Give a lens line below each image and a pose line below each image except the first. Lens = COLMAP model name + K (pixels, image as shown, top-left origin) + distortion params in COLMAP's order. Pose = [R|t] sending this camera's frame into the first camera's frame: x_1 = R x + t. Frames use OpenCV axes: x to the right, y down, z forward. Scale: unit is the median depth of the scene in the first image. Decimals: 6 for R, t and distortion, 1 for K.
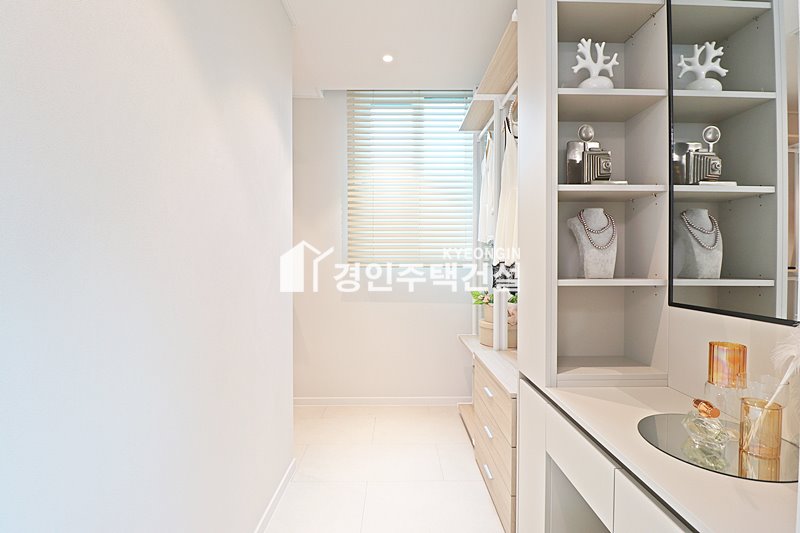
lens RADIAL K [[374.0, 0, 400.9], [0, 374.0, 264.4], [0, 0, 1]] dist [-0.004769, -0.000400]
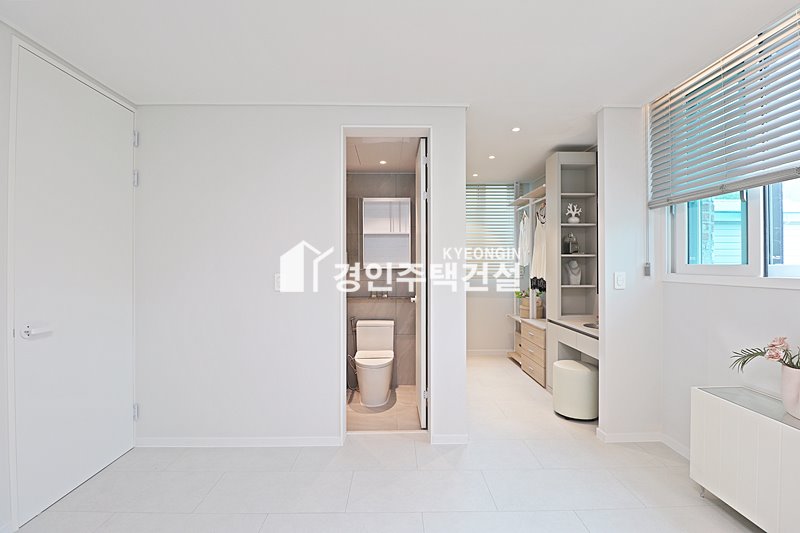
lens RADIAL K [[374.0, 0, 399.3], [0, 374.0, 266.3], [0, 0, 1]] dist [-0.004769, -0.000400]
pose [[0.999991, -0.003291, -0.002842, -0.846047], [0.003265, 0.999953, -0.009109, -0.085516], [0.002872, 0.009100, 0.999954, -1.945535]]
